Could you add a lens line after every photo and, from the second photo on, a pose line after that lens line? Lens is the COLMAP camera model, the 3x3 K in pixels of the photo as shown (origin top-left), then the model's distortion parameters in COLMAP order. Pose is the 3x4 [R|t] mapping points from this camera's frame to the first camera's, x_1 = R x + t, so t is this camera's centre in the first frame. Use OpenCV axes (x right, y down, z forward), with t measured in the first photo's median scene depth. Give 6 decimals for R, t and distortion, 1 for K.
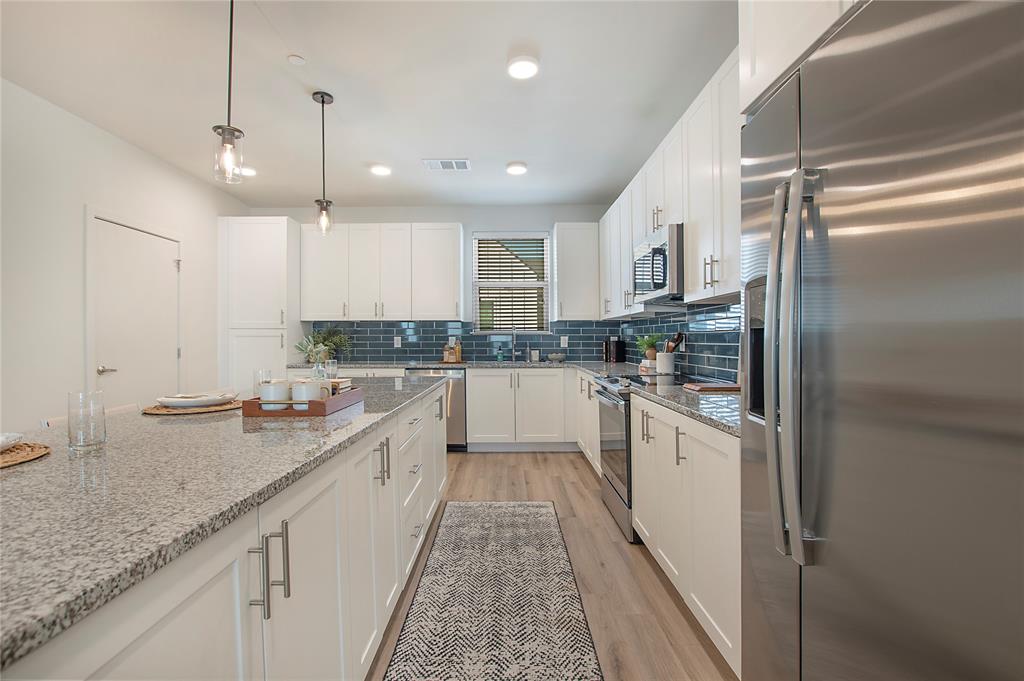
lens RADIAL K [[454.4, 0, 510.3], [0, 454.4, 343.3], [0, 0, 1]] dist [-0.038622, 0.006485]
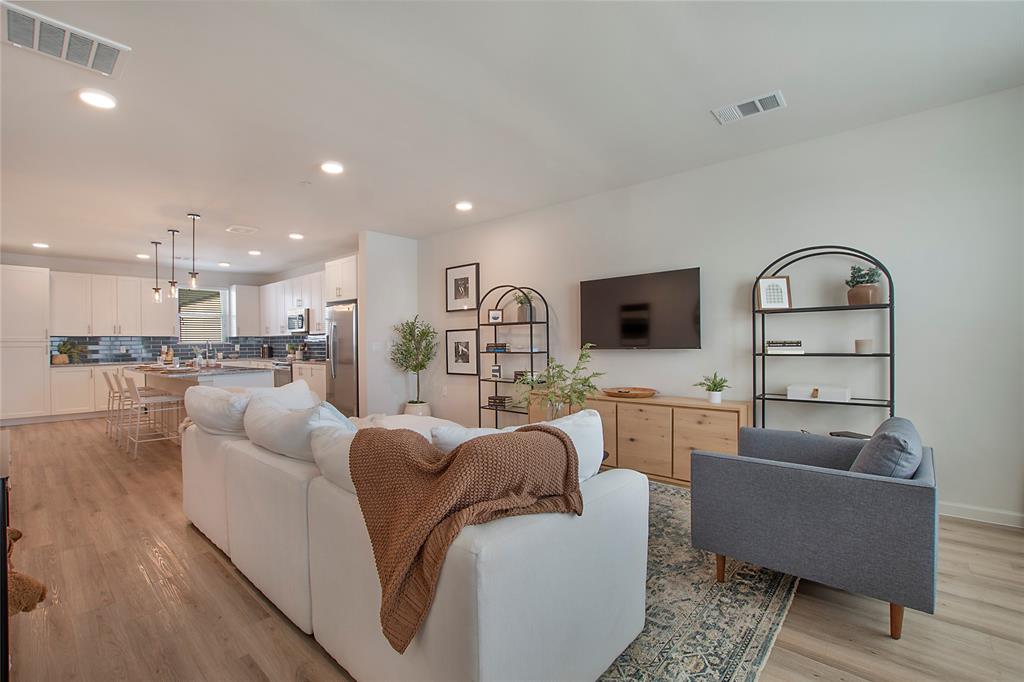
lens RADIAL K [[454.4, 0, 499.8], [0, 454.4, 342.9], [0, 0, 1]] dist [-0.038622, 0.006485]
pose [[0.678081, -0.007116, 0.734953, -0.689656], [0.016983, 0.999838, -0.005988, 0.008322], [-0.734791, 0.016542, 0.678092, -1.408836]]
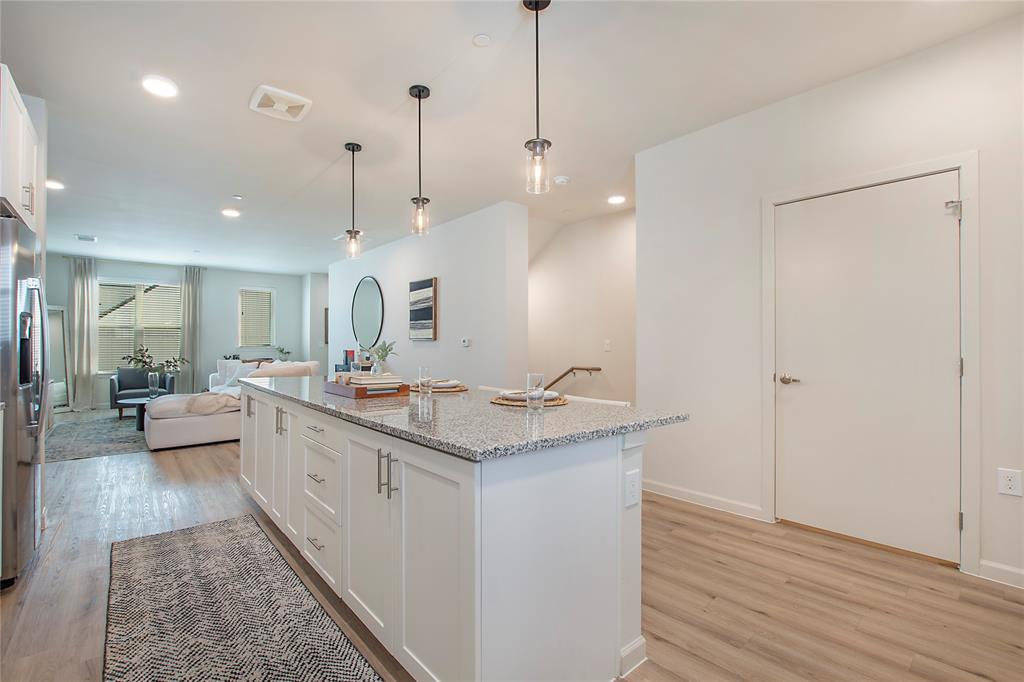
lens RADIAL K [[454.4, 0, 491.1], [0, 454.4, 338.8], [0, 0, 1]] dist [-0.038622, 0.006485]
pose [[-0.770798, -0.003701, -0.637068, 0.066529], [-0.002226, 0.999993, -0.003117, -0.008016], [0.637075, -0.000984, -0.770801, 1.146994]]
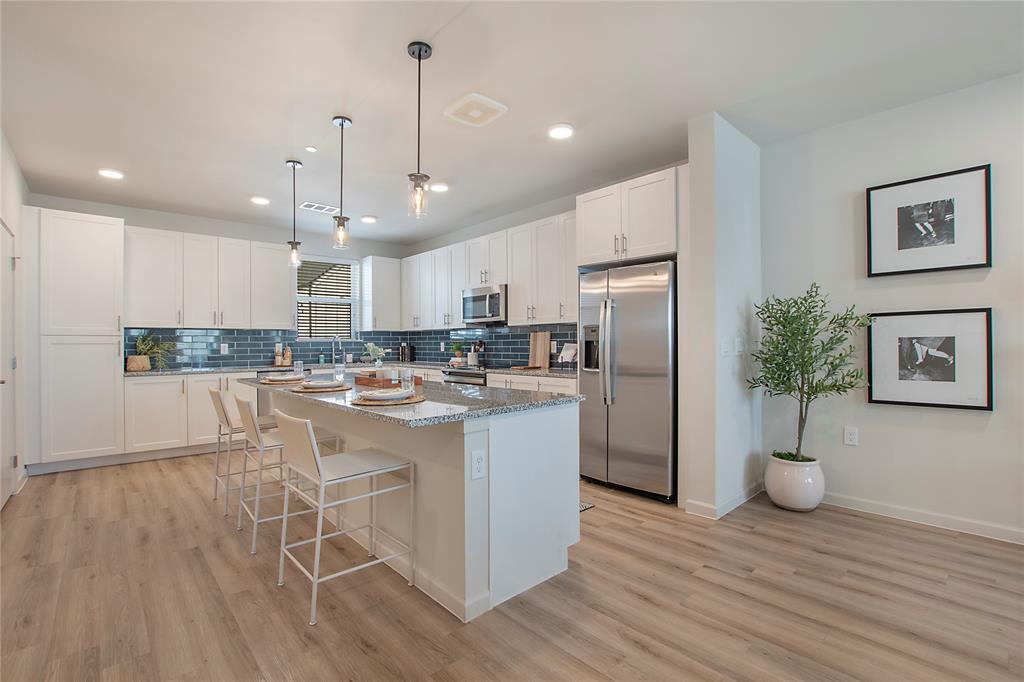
lens RADIAL K [[454.4, 0, 493.9], [0, 454.4, 344.2], [0, 0, 1]] dist [-0.038622, 0.006485]
pose [[0.755147, -0.005267, 0.655534, -0.644315], [0.011980, 0.999912, -0.005767, 0.000695], [-0.655446, 0.012209, 0.755144, -0.297006]]
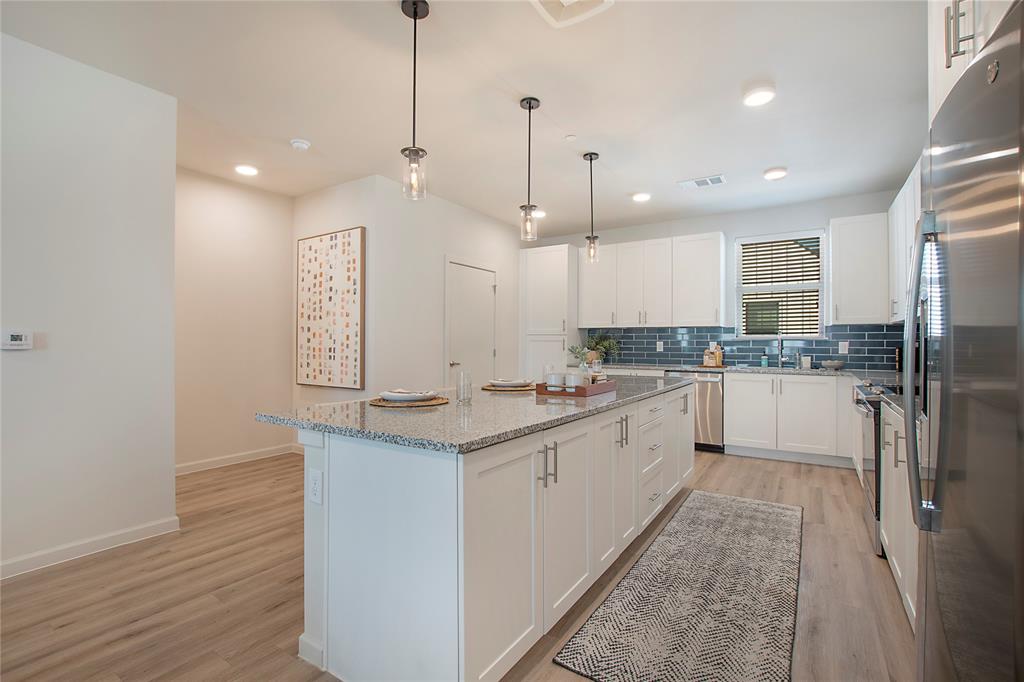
lens RADIAL K [[454.4, 0, 507.0], [0, 454.4, 351.1], [0, 0, 1]] dist [-0.038622, 0.006485]
pose [[0.825124, 0.014794, -0.564758, 0.092505], [-0.009607, 0.999880, 0.012157, -0.001364], [0.564870, -0.004606, 0.825167, -0.159181]]
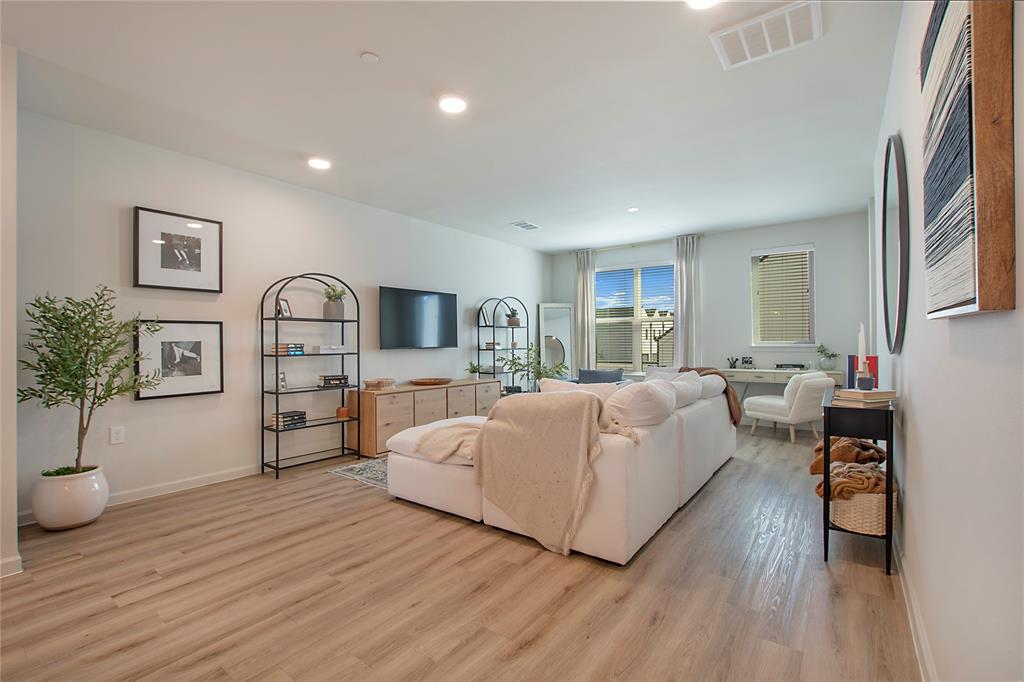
lens RADIAL K [[454.4, 0, 504.8], [0, 454.4, 343.9], [0, 0, 1]] dist [-0.038622, 0.006485]
pose [[-0.793300, 0.009217, 0.608761, -0.731300], [0.016559, 0.999842, 0.006440, 0.003865], [-0.608606, 0.015190, -0.793327, 0.125820]]
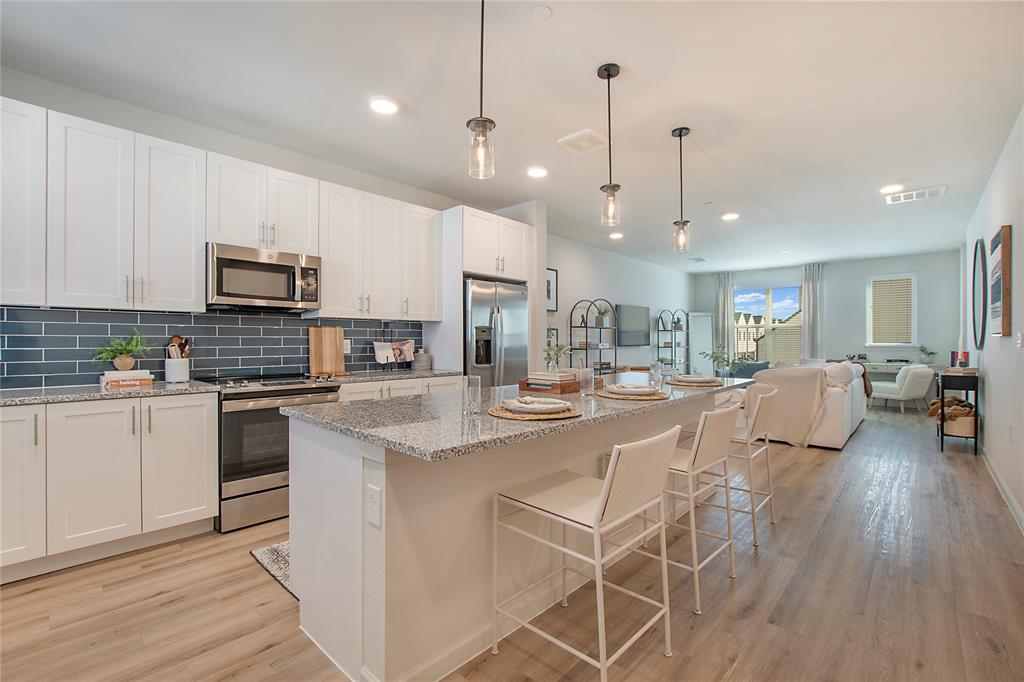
lens RADIAL K [[454.4, 0, 508.3], [0, 454.4, 341.2], [0, 0, 1]] dist [-0.038622, 0.006485]
pose [[-0.727821, 0.005122, 0.685748, -0.668723], [0.008823, 0.999959, 0.001895, -0.007885], [-0.685711, 0.007429, -0.727836, 1.105806]]
